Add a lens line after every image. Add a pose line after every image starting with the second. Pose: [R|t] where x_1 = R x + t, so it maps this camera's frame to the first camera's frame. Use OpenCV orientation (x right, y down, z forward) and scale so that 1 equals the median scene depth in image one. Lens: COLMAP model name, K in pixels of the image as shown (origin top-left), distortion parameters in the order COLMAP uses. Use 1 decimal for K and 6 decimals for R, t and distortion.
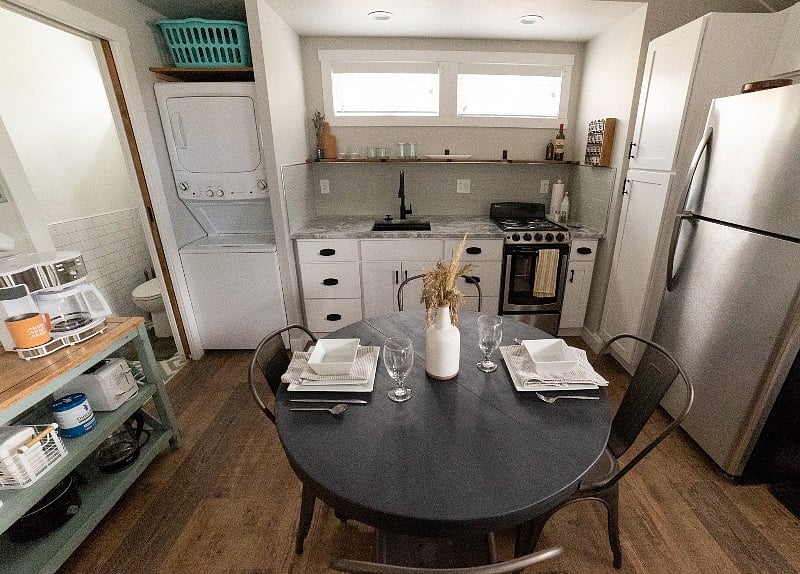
lens RADIAL K [[371.9, 0, 427.8], [0, 371.9, 286.8], [0, 0, 1]] dist [-0.084624, 0.038589]
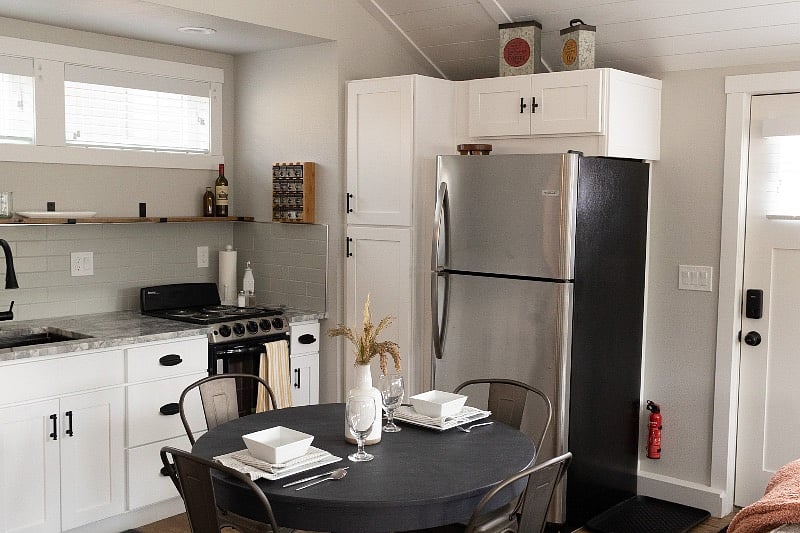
lens RADIAL K [[890.1, 0, 400.0], [0, 890.1, 266.5], [0, 0, 1]] dist [-0.009334, 0.000461]
pose [[0.682249, -0.054227, 0.729106, -0.677447], [0.244542, 0.956734, -0.157669, 0.080046], [-0.689010, 0.285867, 0.665992, -0.294875]]
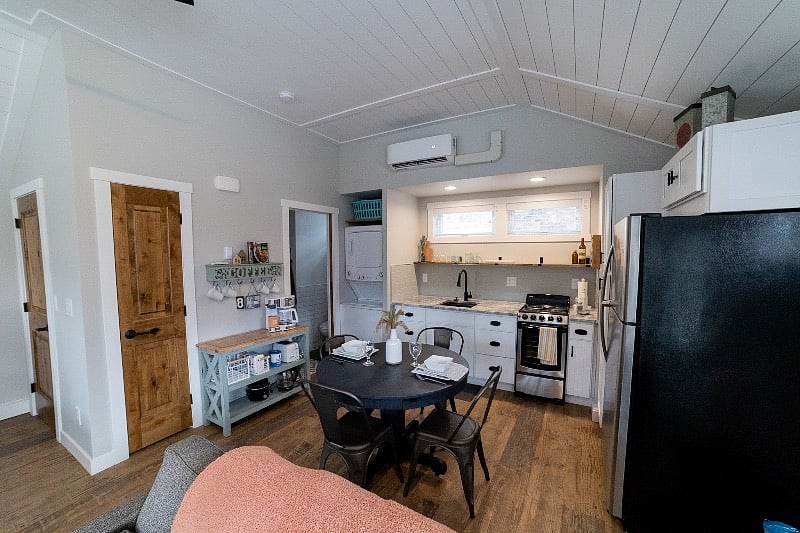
lens RADIAL K [[314.3, 0, 398.9], [0, 314.3, 275.9], [0, 0, 1]] dist [-0.050871, 0.000212]
pose [[0.841292, 0.033373, -0.539550, 0.458022], [-0.181923, 0.957354, -0.224447, 0.070802], [0.509050, 0.286982, 0.811486, -0.256240]]
